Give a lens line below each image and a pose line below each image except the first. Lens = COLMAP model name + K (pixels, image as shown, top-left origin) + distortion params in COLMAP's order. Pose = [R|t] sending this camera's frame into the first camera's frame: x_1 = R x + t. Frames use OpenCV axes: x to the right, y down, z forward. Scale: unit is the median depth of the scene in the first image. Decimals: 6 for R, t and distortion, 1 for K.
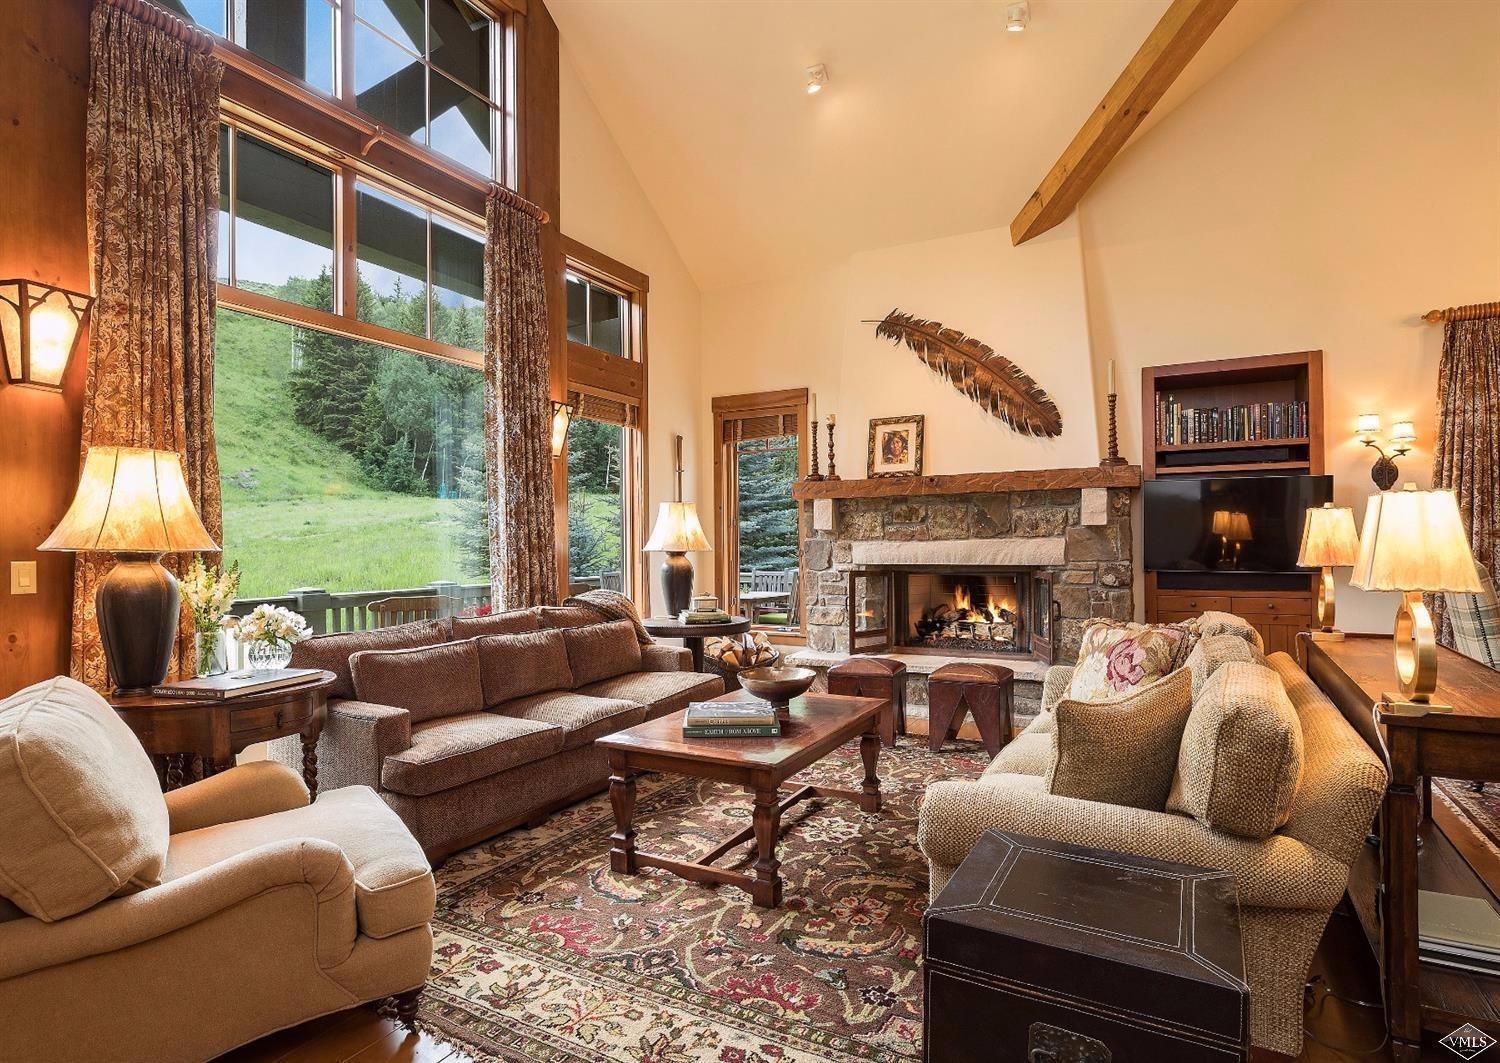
lens RADIAL K [[798.6, 0, 744.5], [0, 798.6, 537.8], [0, 0, 1]] dist [-0.008729, 0.000949]
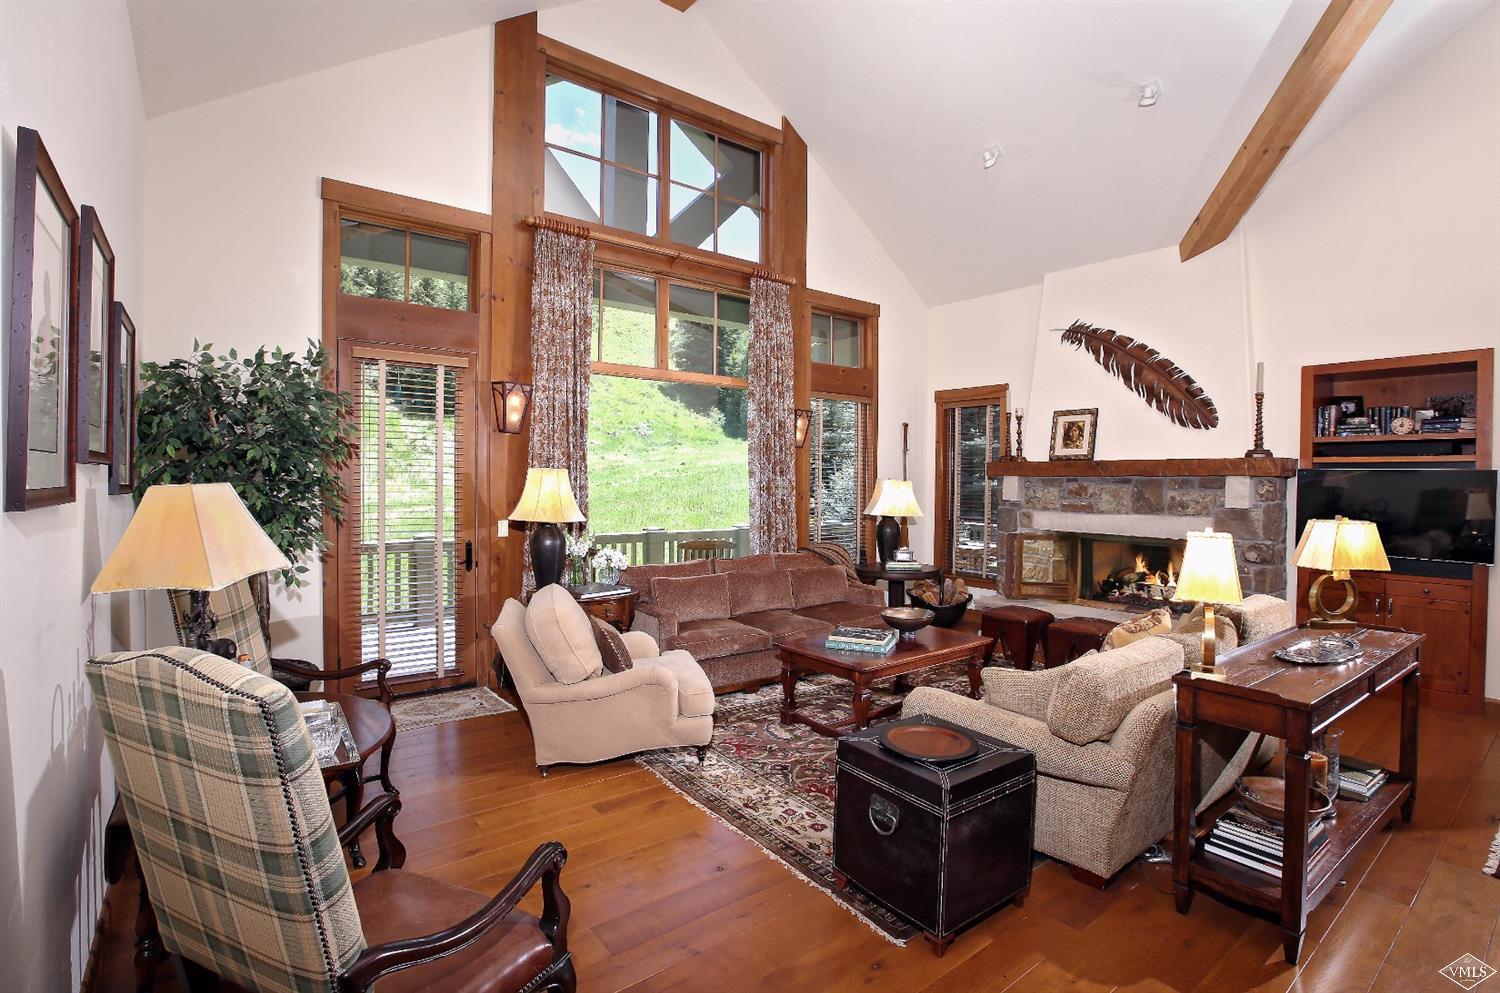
lens RADIAL K [[697.8, 0, 750.0], [0, 697.8, 496.5], [0, 0, 1]] dist [-0.072867, 0.042223]
pose [[0.915293, 0.028380, -0.401787, 0.177095], [-0.016756, 0.999334, 0.032416, -0.049571], [0.402440, -0.022938, 0.915159, -0.170716]]
